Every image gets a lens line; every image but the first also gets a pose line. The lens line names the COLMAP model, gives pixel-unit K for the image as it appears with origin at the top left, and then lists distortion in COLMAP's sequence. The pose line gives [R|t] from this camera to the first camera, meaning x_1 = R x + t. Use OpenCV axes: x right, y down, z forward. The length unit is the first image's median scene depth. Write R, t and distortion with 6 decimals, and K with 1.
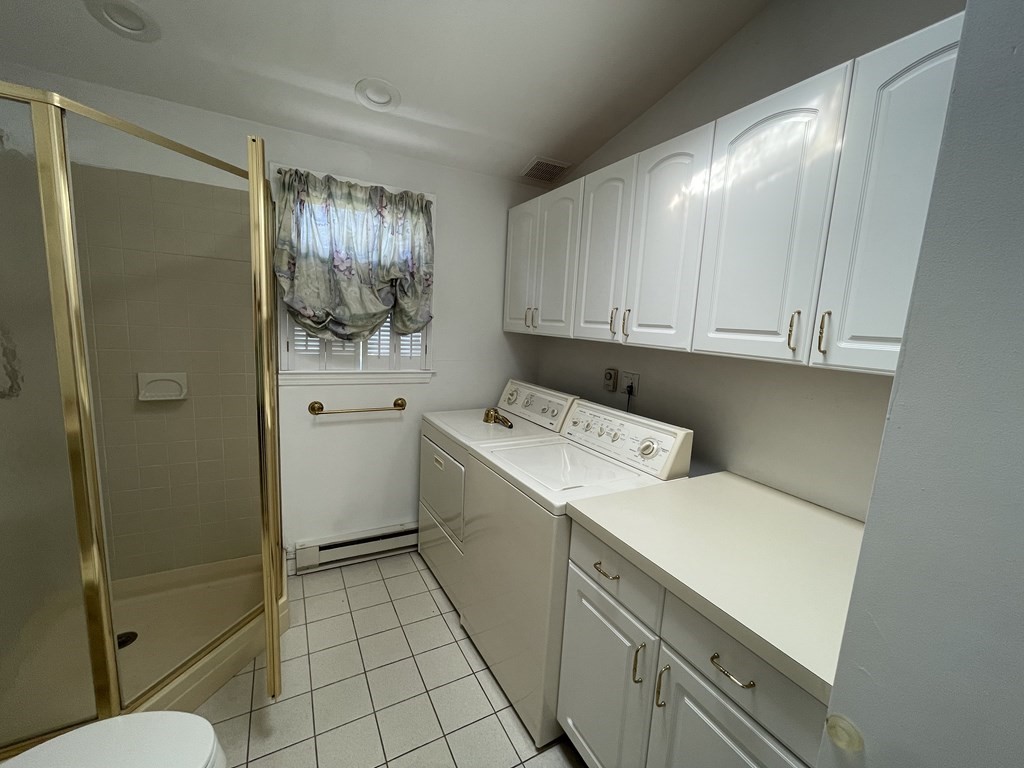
lens RADIAL K [[412.6, 0, 512.0], [0, 412.6, 382.1], [0, 0, 1]] dist [-0.009513, 0.000230]
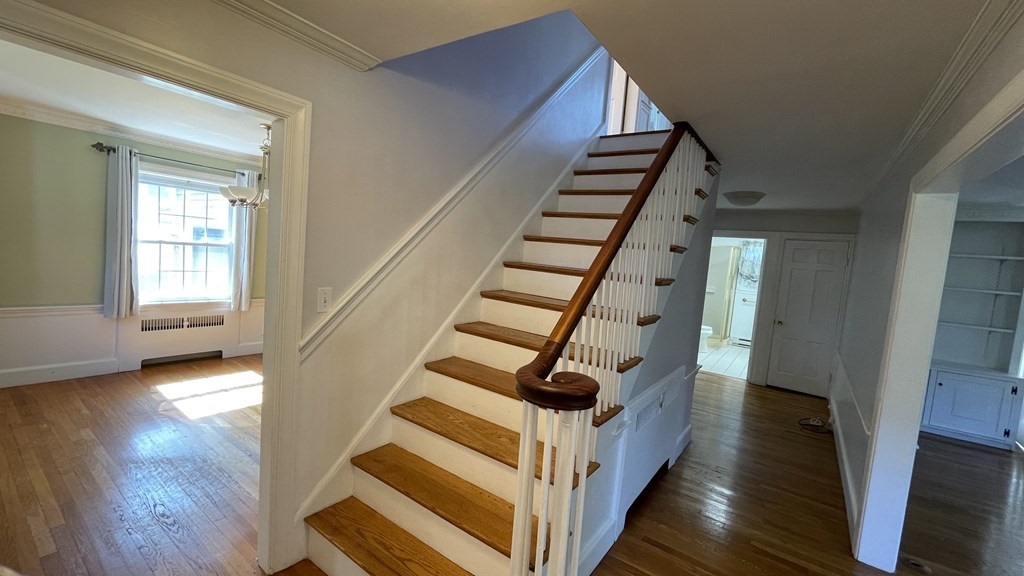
lens RADIAL K [[416.6, 0, 513.9], [0, 416.6, 286.7], [0, 0, 1]] dist [-0.002372, -0.000726]
pose [[0.438753, 0.060421, -0.896574, 2.022848], [-0.178519, 0.983711, -0.021068, 0.406022], [0.880697, 0.169299, 0.442392, -2.575839]]
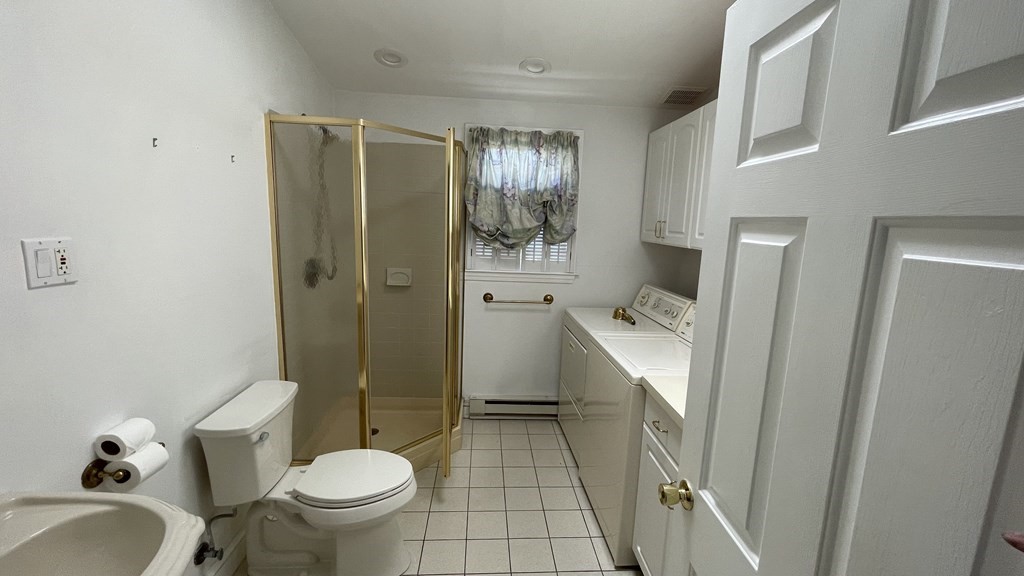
lens RADIAL K [[416.6, 0, 513.9], [0, 416.6, 286.7], [0, 0, 1]] dist [-0.002372, -0.000726]
pose [[0.906857, 0.047427, -0.418761, 0.183439], [-0.049136, 0.998770, 0.006709, 0.012973], [0.418564, 0.014492, 0.908072, -0.222814]]
